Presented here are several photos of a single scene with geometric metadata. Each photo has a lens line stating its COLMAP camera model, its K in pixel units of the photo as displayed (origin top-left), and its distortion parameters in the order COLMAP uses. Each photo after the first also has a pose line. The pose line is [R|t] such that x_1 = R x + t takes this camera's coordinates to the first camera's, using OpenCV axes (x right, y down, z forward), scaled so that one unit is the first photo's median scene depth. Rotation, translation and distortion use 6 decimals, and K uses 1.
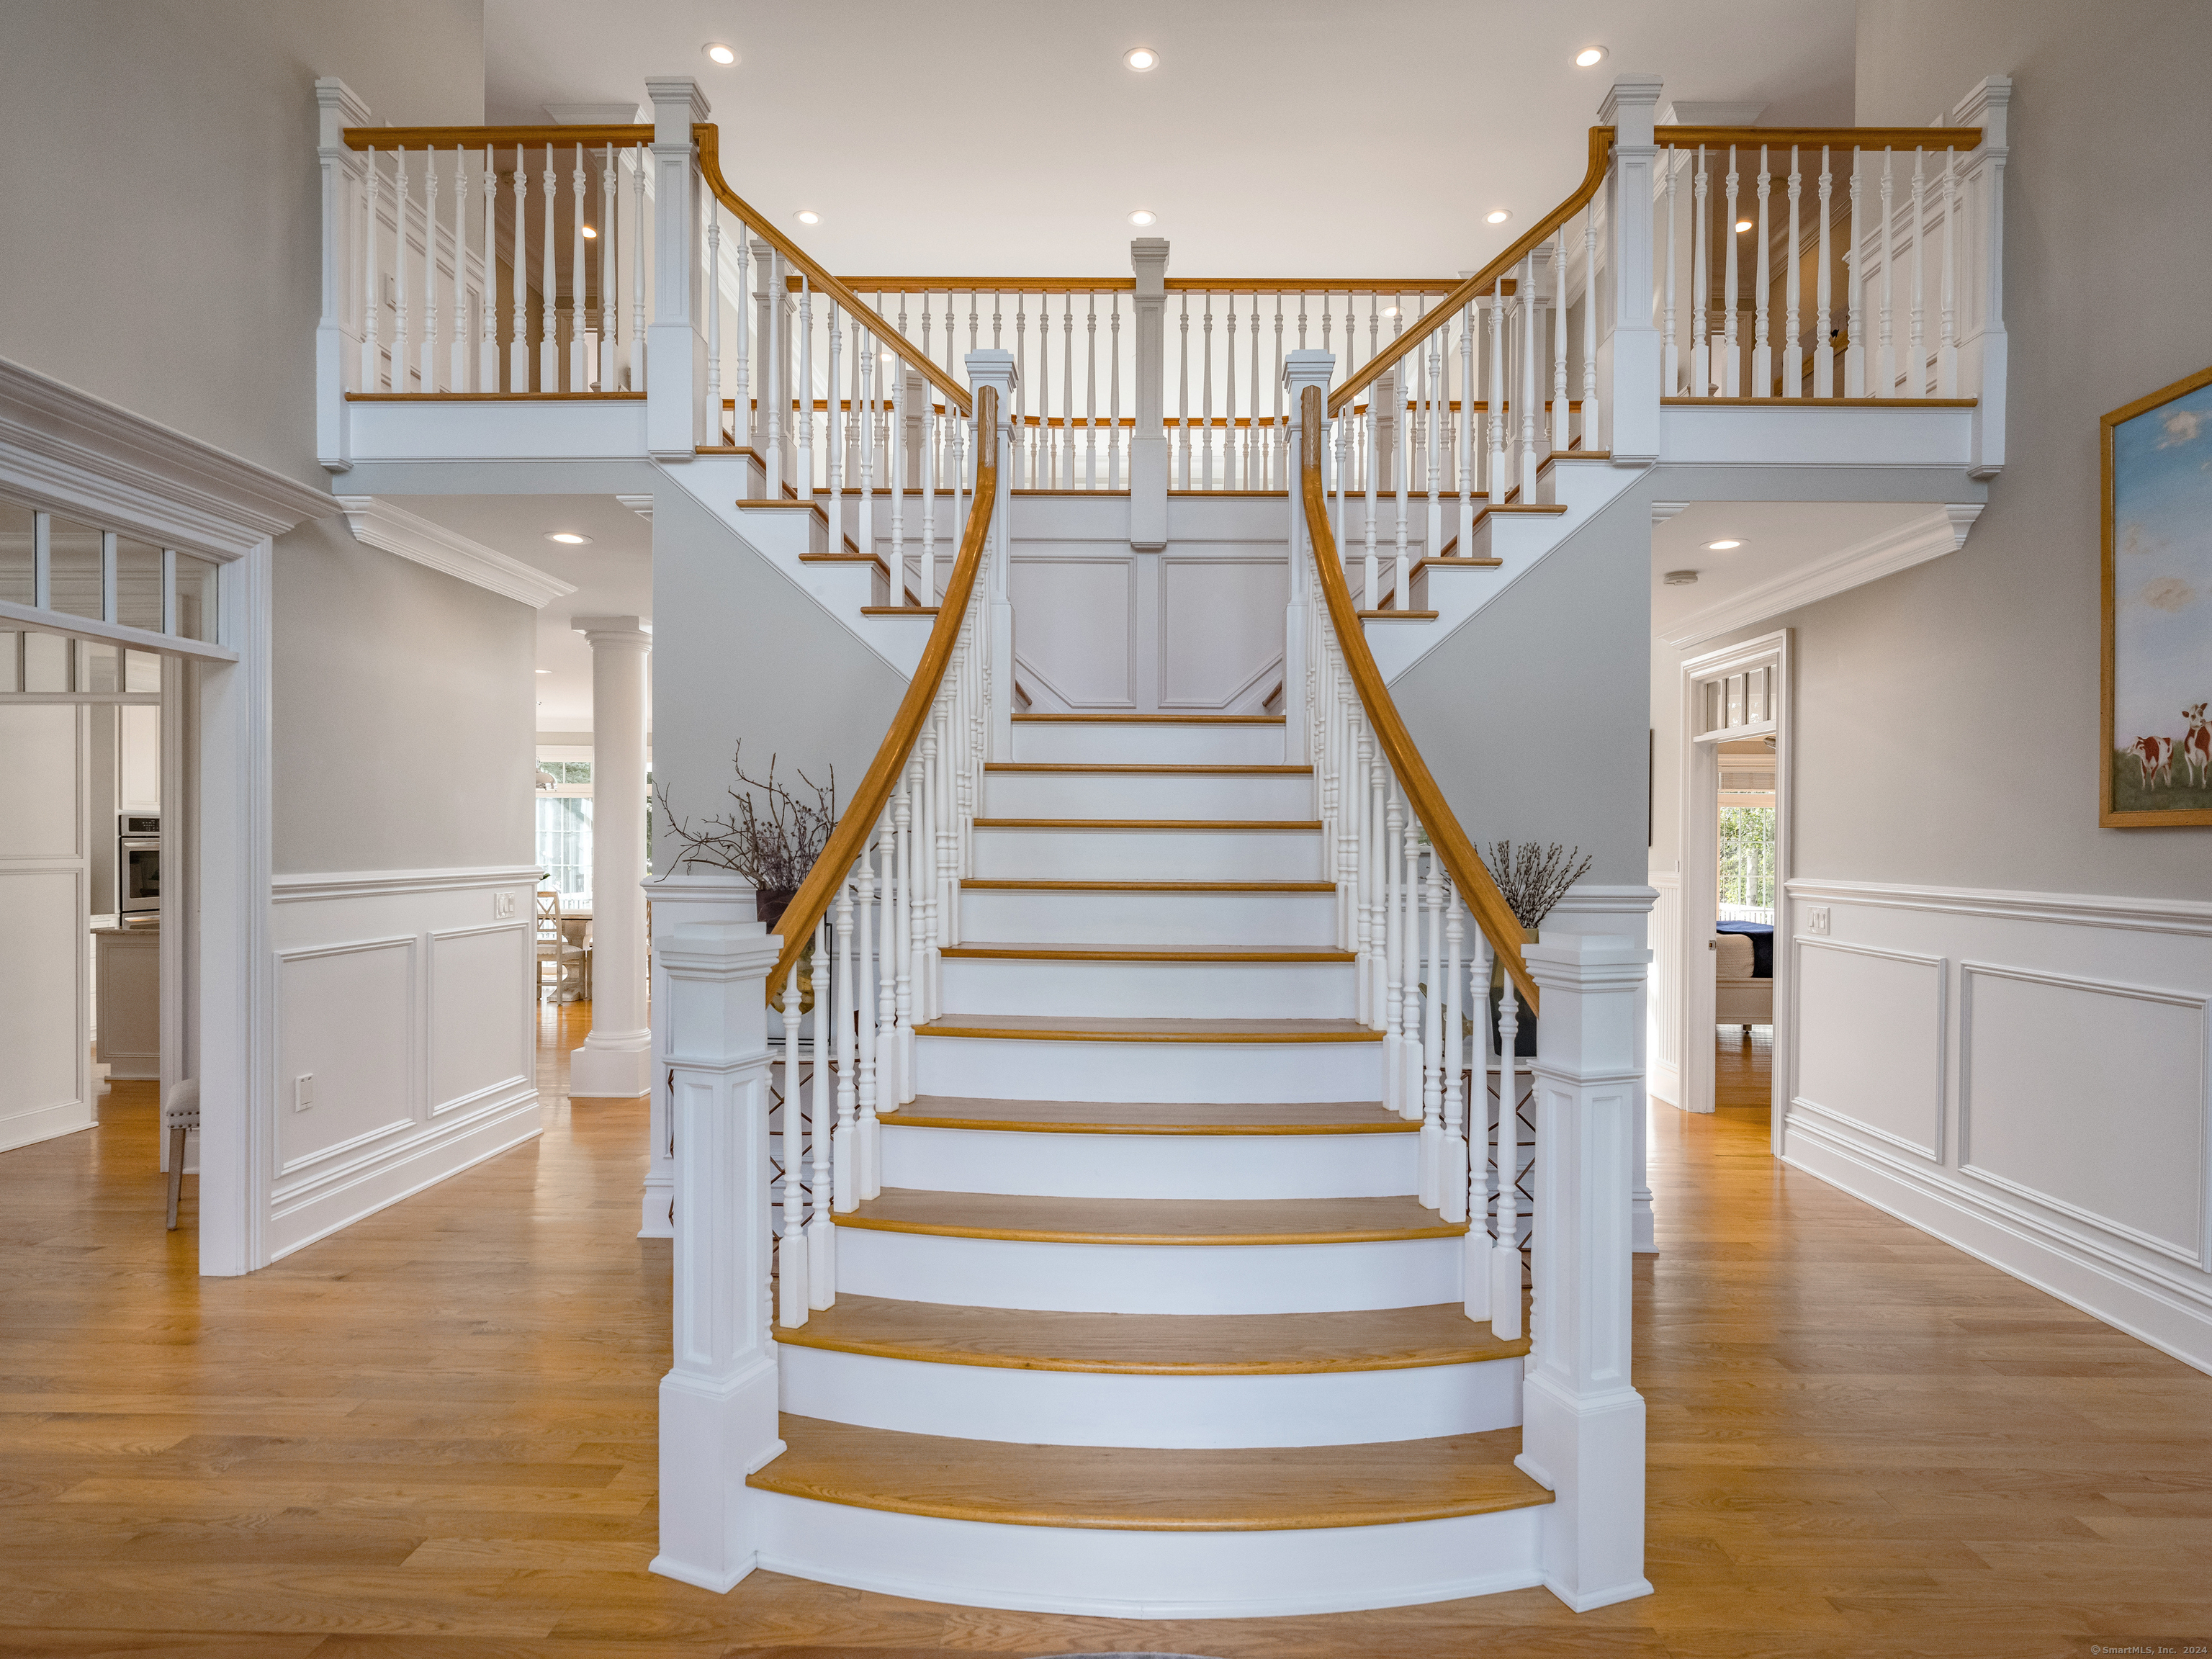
lens RADIAL K [[1229.3, 0, 1116.9], [0, 1229.3, 837.8], [0, 0, 1]] dist [0.000478, 0.001010]
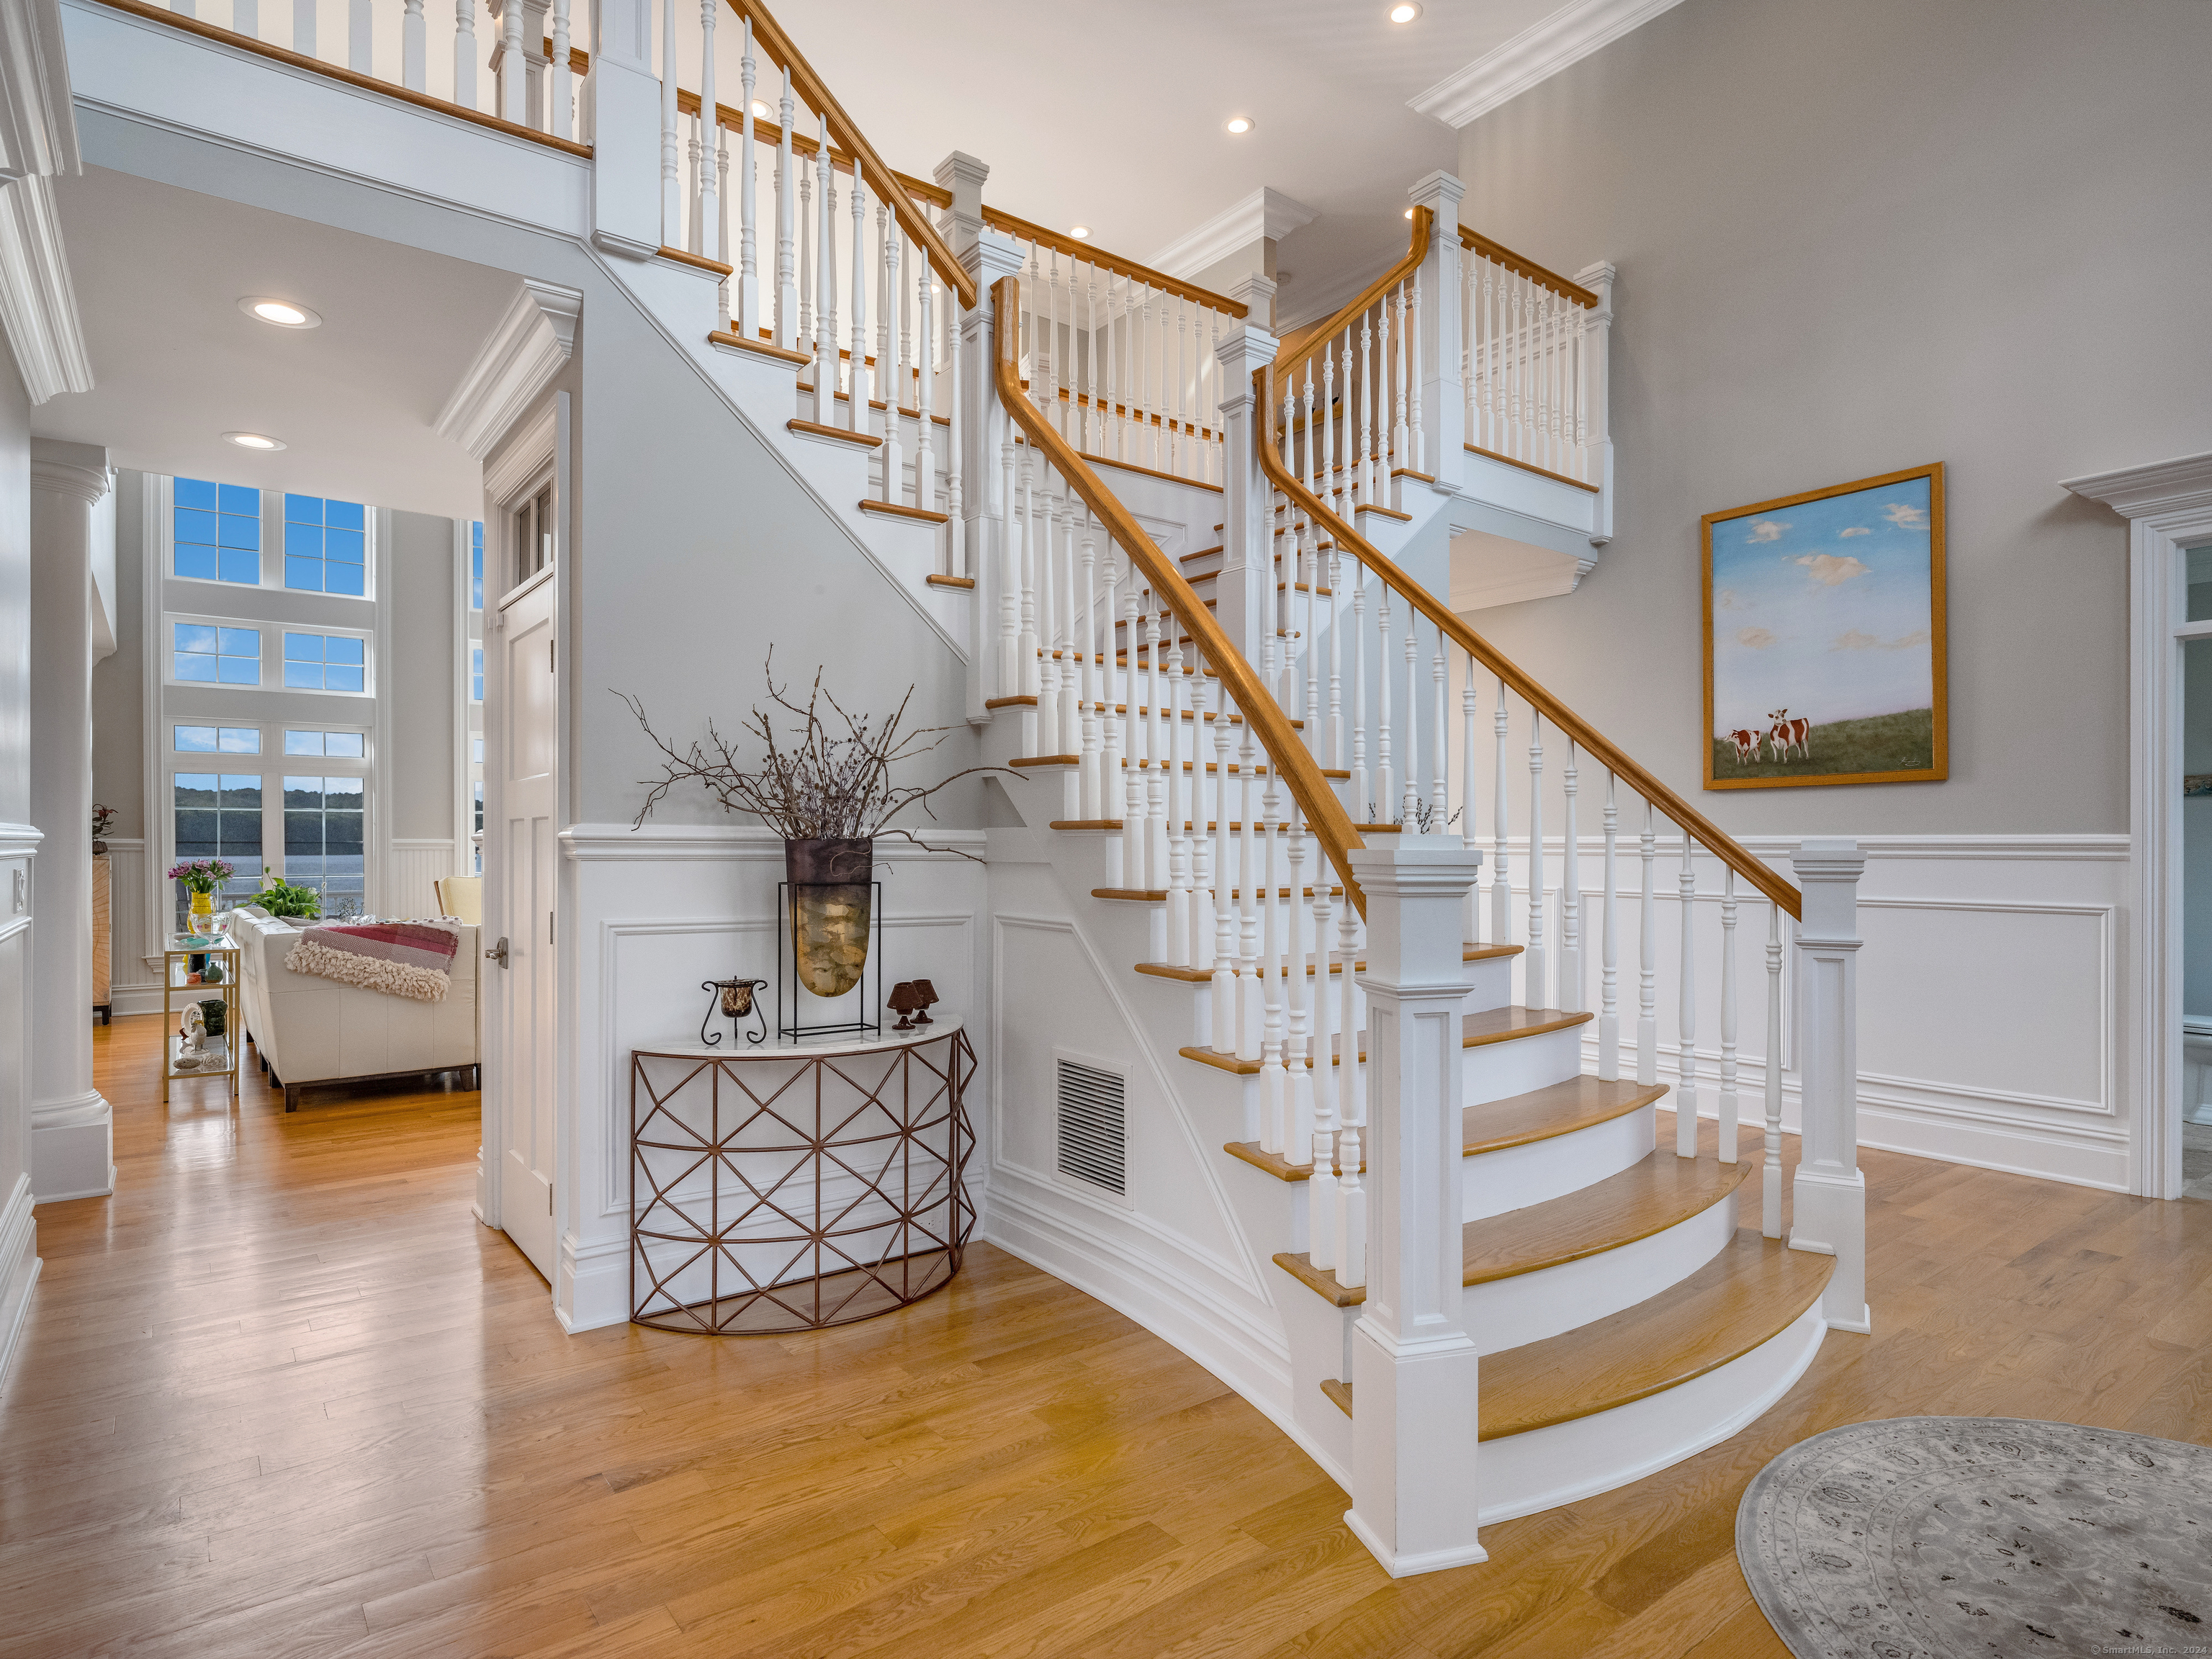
lens RADIAL K [[1229.3, 0, 1107.5], [0, 1229.3, 843.7], [0, 0, 1]] dist [0.000478, 0.001010]
pose [[0.774505, -0.006499, 0.632535, -0.727933], [0.002061, 0.999968, 0.007750, 0.045323], [-0.632565, -0.004698, 0.774493, 0.304107]]
